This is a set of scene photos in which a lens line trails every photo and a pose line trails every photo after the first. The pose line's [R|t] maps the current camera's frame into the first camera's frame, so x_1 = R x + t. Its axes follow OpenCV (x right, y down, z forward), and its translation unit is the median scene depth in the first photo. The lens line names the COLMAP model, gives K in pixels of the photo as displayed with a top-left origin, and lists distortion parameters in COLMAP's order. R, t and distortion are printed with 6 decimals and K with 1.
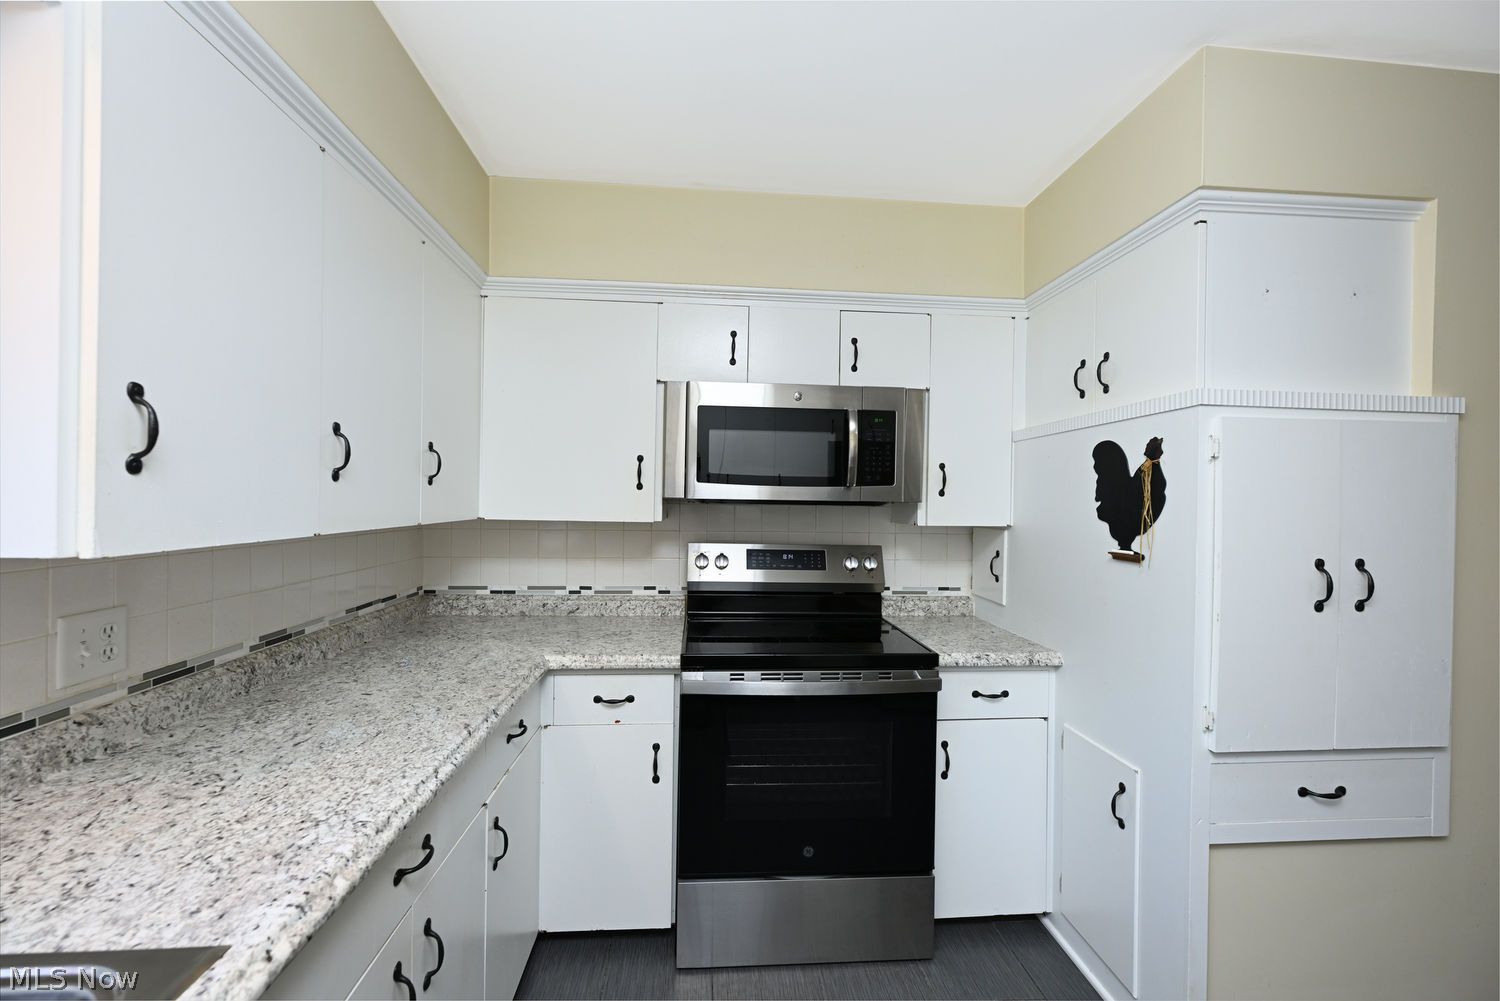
lens RADIAL K [[593.2, 0, 748.2], [0, 593.2, 501.5], [0, 0, 1]] dist [0.001221, 0.000401]
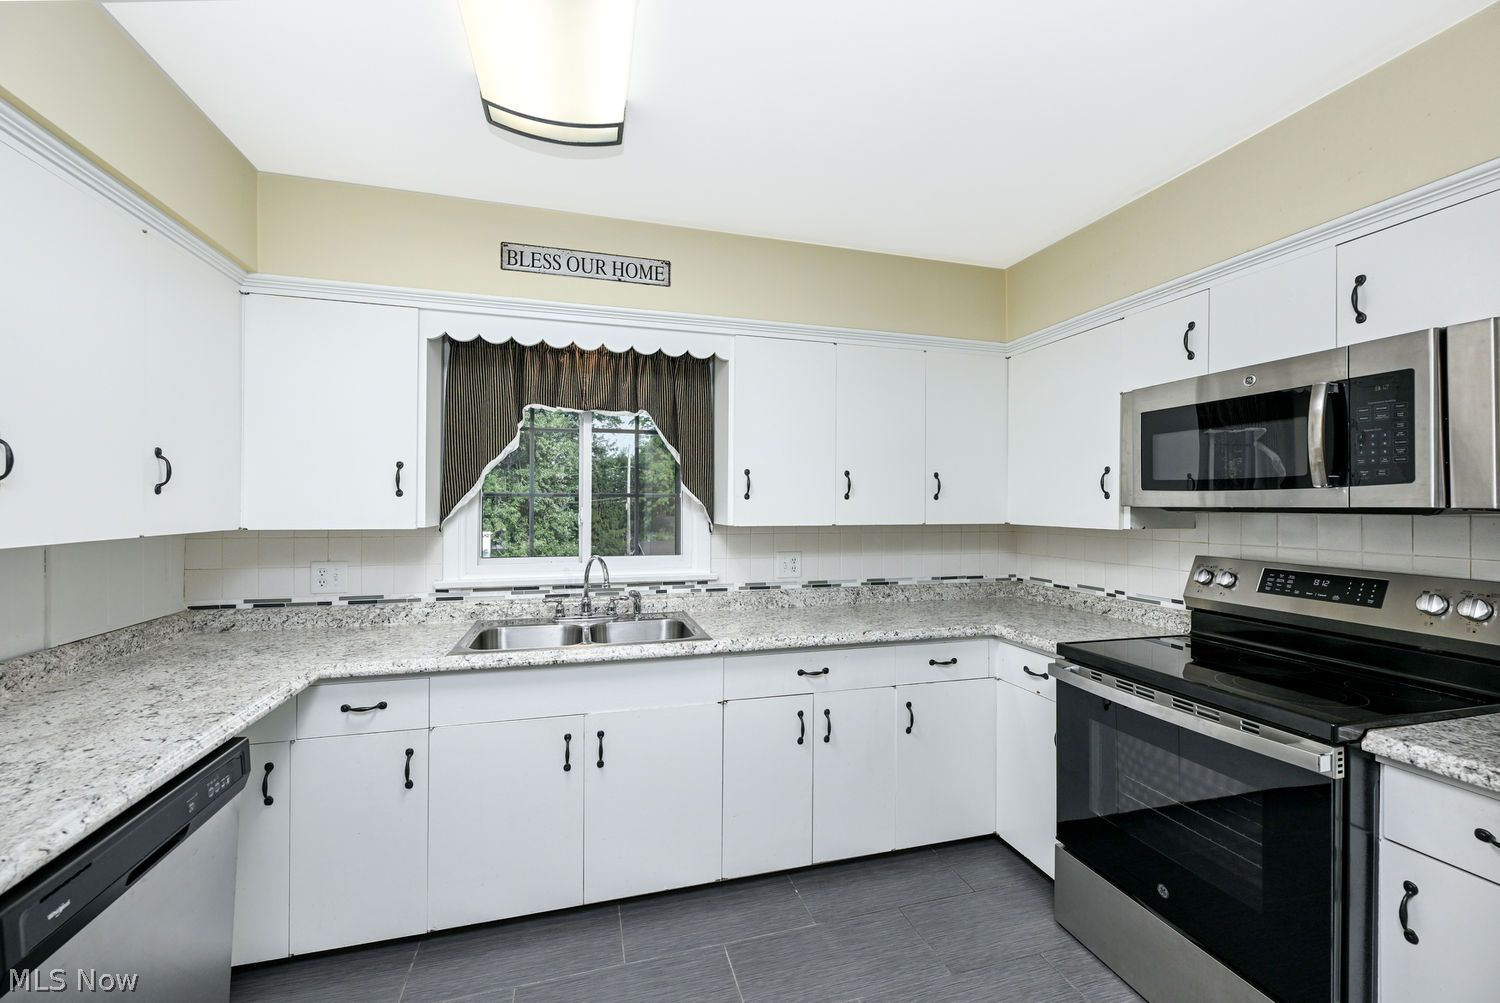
lens RADIAL K [[593.2, 0, 746.9], [0, 593.2, 503.1], [0, 0, 1]] dist [0.001221, 0.000401]
pose [[0.197558, -0.018850, -0.980110, 0.736041], [-0.005378, 0.999779, -0.020312, 0.012584], [0.980276, 0.009284, 0.197413, 0.154952]]
